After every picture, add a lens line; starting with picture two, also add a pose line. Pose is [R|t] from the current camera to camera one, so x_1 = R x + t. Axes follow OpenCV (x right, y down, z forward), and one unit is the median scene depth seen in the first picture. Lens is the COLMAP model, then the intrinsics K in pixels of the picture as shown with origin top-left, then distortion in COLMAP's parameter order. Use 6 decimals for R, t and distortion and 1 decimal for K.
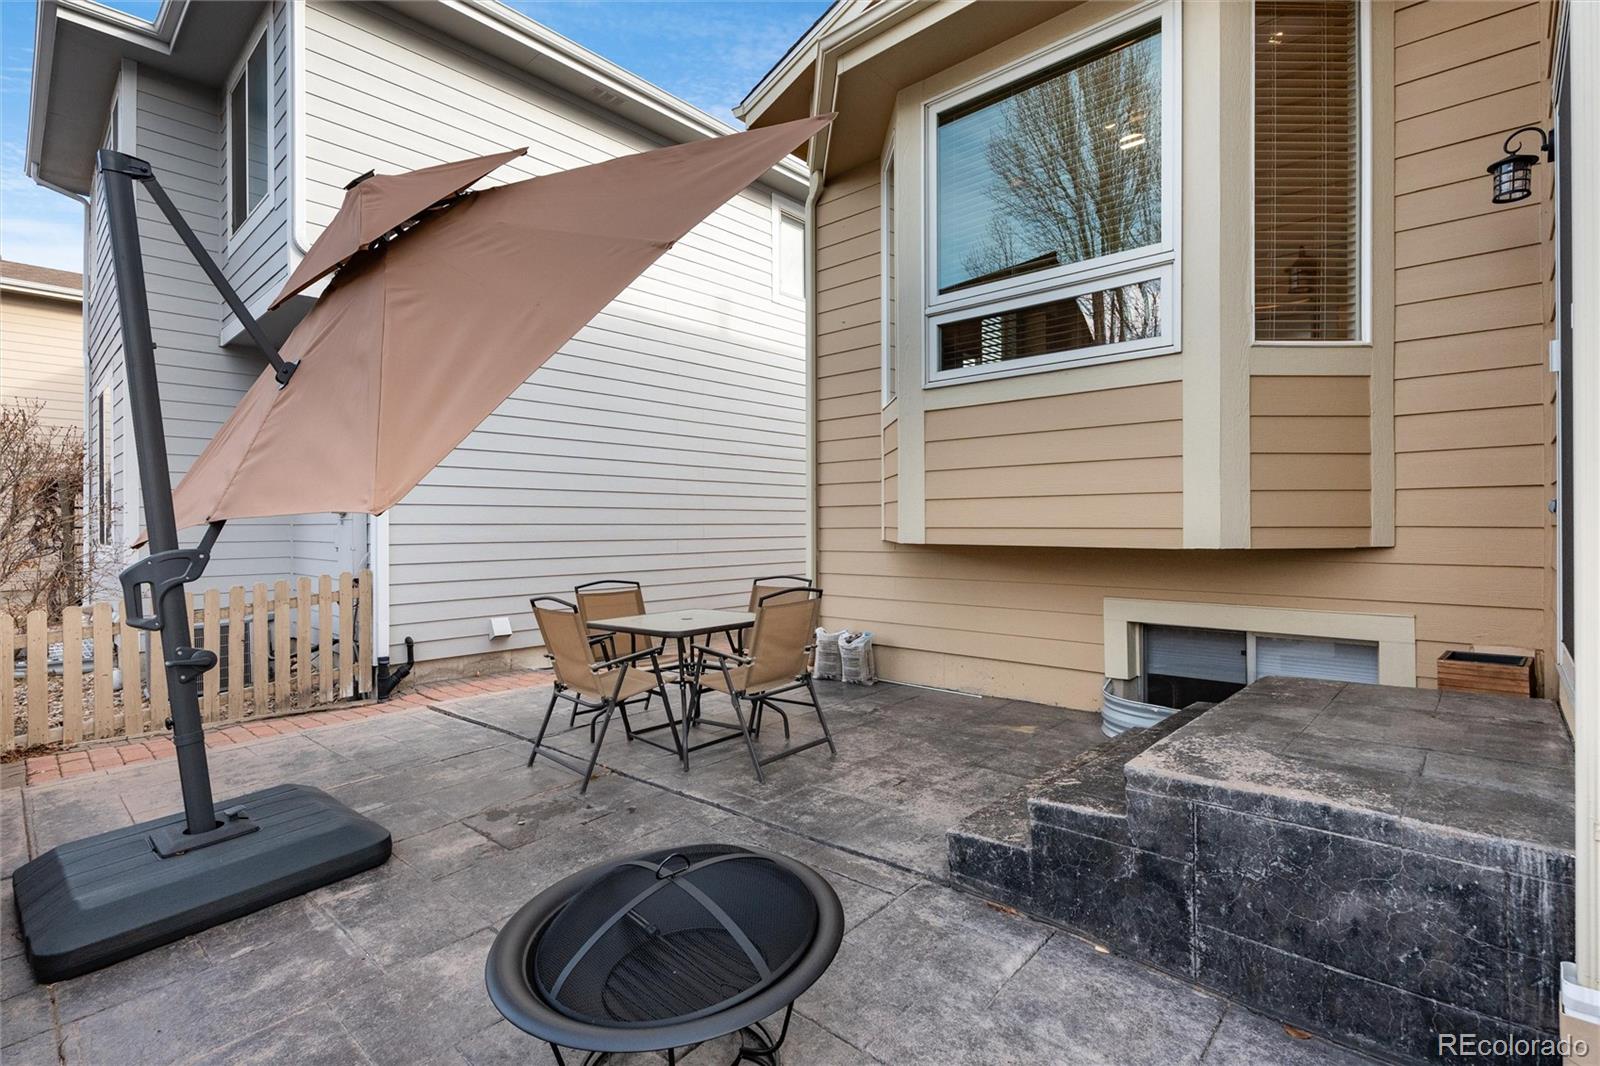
lens RADIAL K [[746.8, 0, 801.6], [0, 746.8, 529.5], [0, 0, 1]] dist [0.011425, 0.000831]
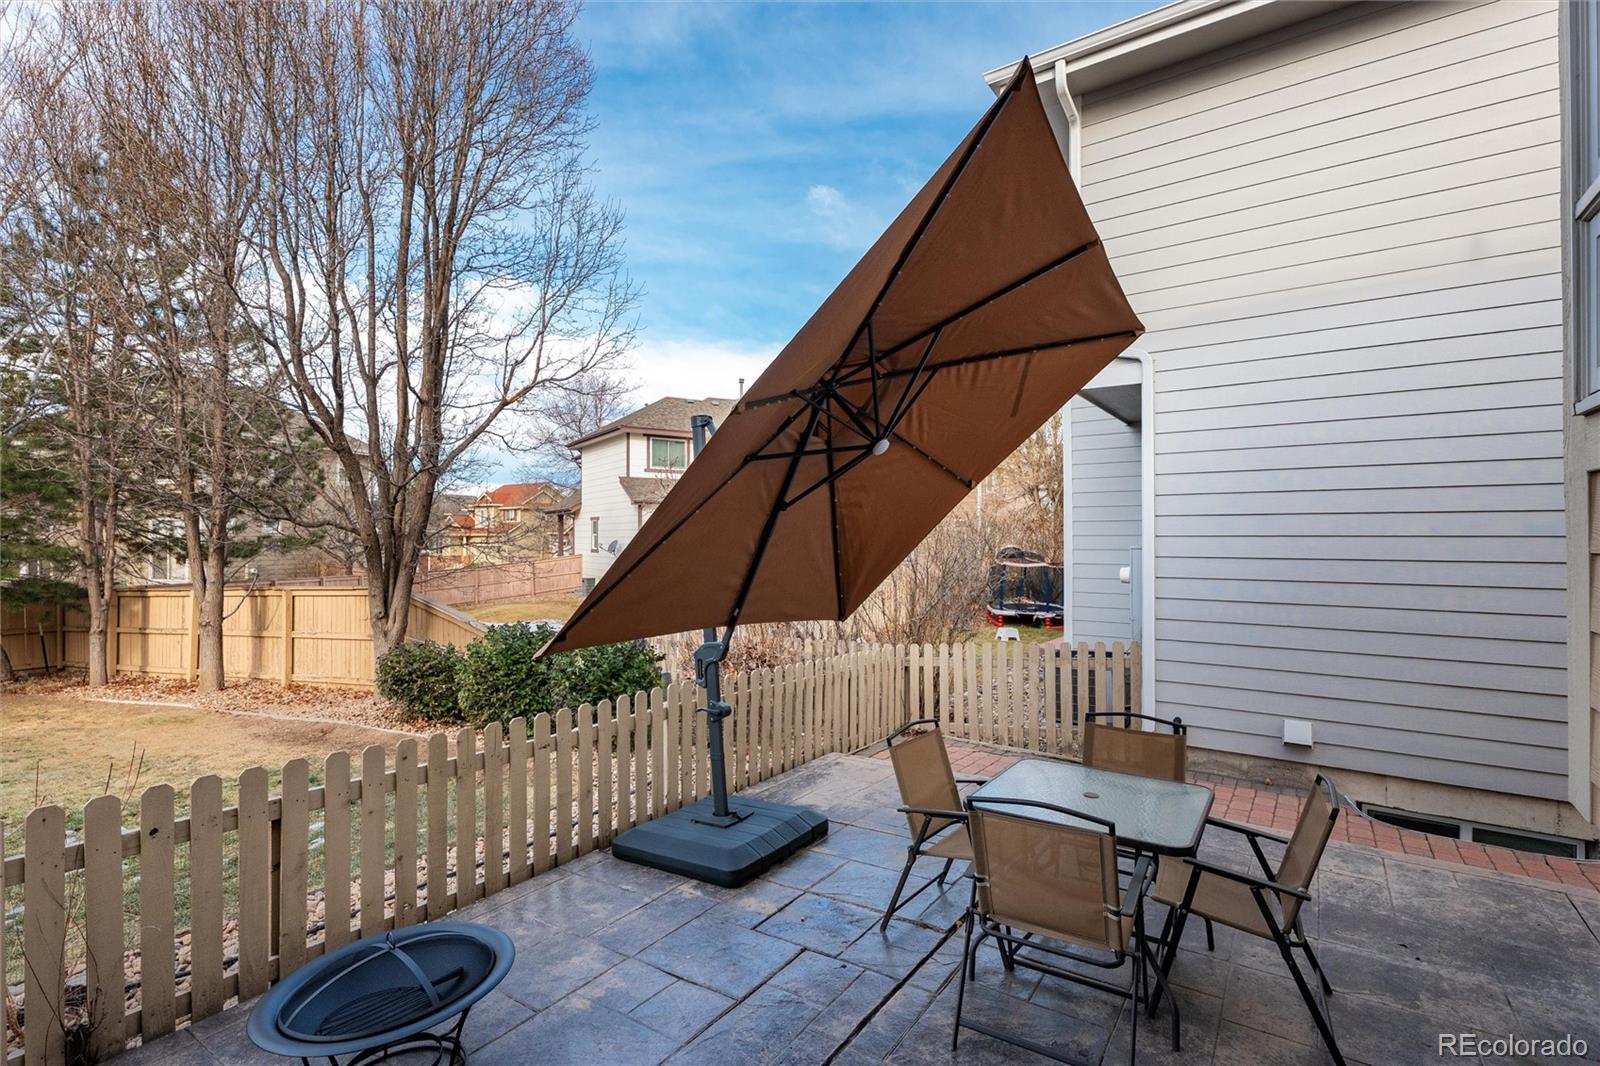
lens RADIAL K [[746.8, 0, 800.8], [0, 746.8, 530.9], [0, 0, 1]] dist [0.011425, 0.000831]
pose [[0.129807, -0.002129, -0.991537, 0.638115], [-0.001634, 0.999996, -0.002361, -0.161135], [0.991538, 0.001927, 0.129803, 0.729548]]
